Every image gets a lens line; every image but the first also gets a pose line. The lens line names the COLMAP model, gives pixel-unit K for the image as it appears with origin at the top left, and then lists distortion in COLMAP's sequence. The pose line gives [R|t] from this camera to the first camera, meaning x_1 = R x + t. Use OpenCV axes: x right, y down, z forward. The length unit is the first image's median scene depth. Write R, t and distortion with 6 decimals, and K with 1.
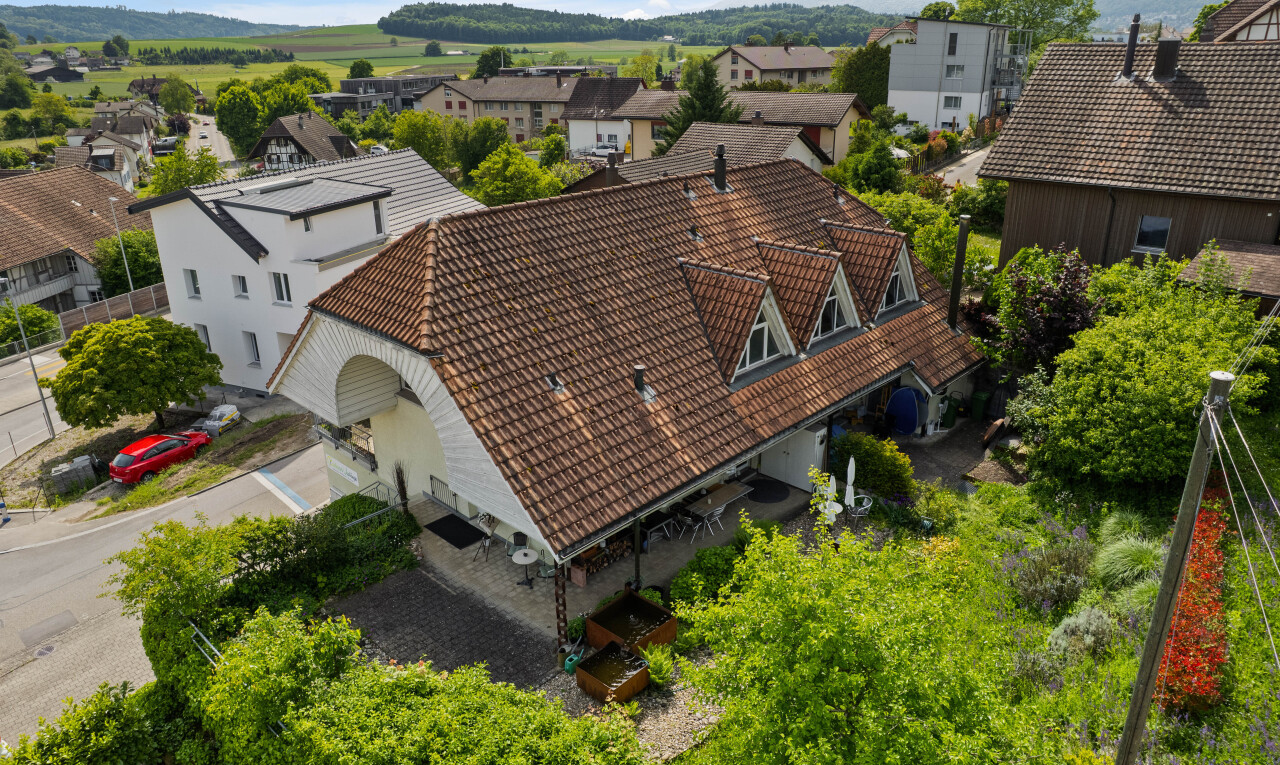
lens RADIAL K [[859.9, 0, 640.0], [0, 859.9, 382.5], [0, 0, 1]] dist [-0.058552, 0.059839]
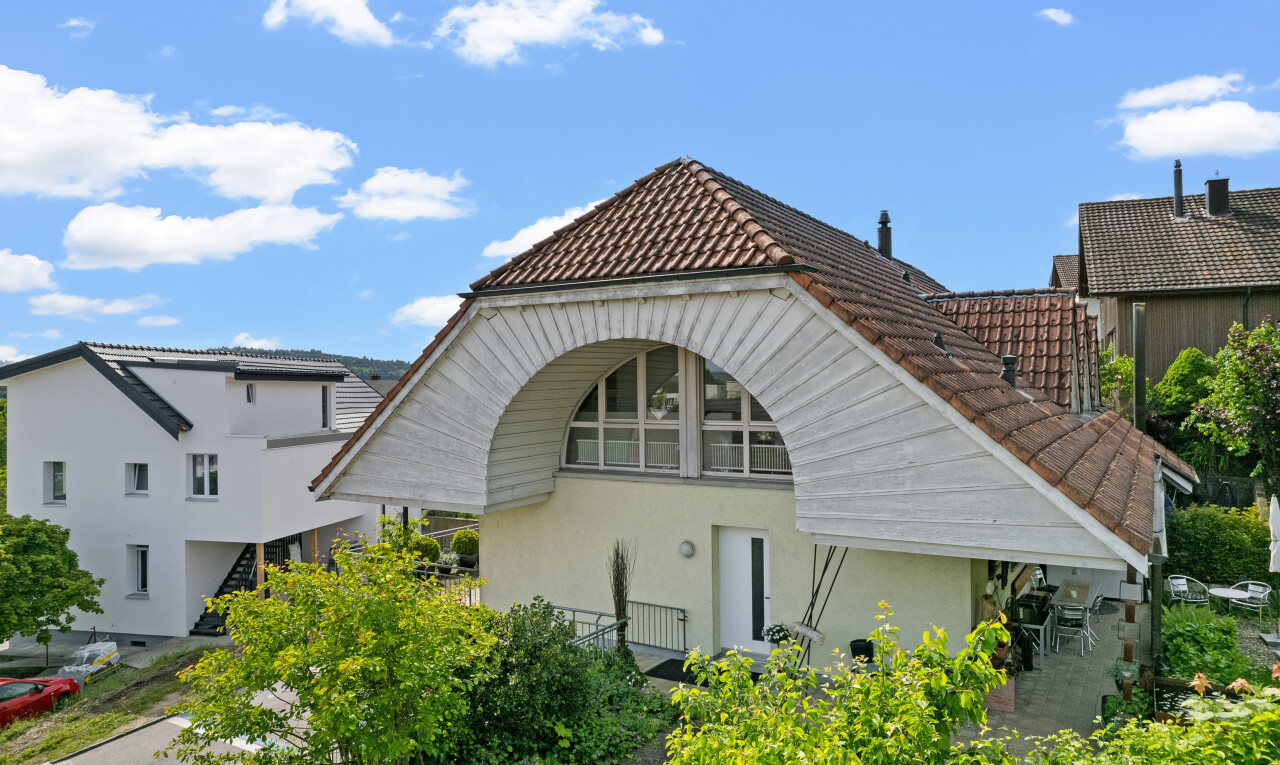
lens RADIAL K [[889.4, 0, 694.6], [0, 889.4, 351.3], [0, 0, 1]] dist [-0.059407, 0.059799]
pose [[0.974292, 0.002739, 0.225270, -0.189775], [0.080971, 0.928852, -0.361493, 0.099305], [-0.210233, 0.370440, 0.904752, 0.204505]]
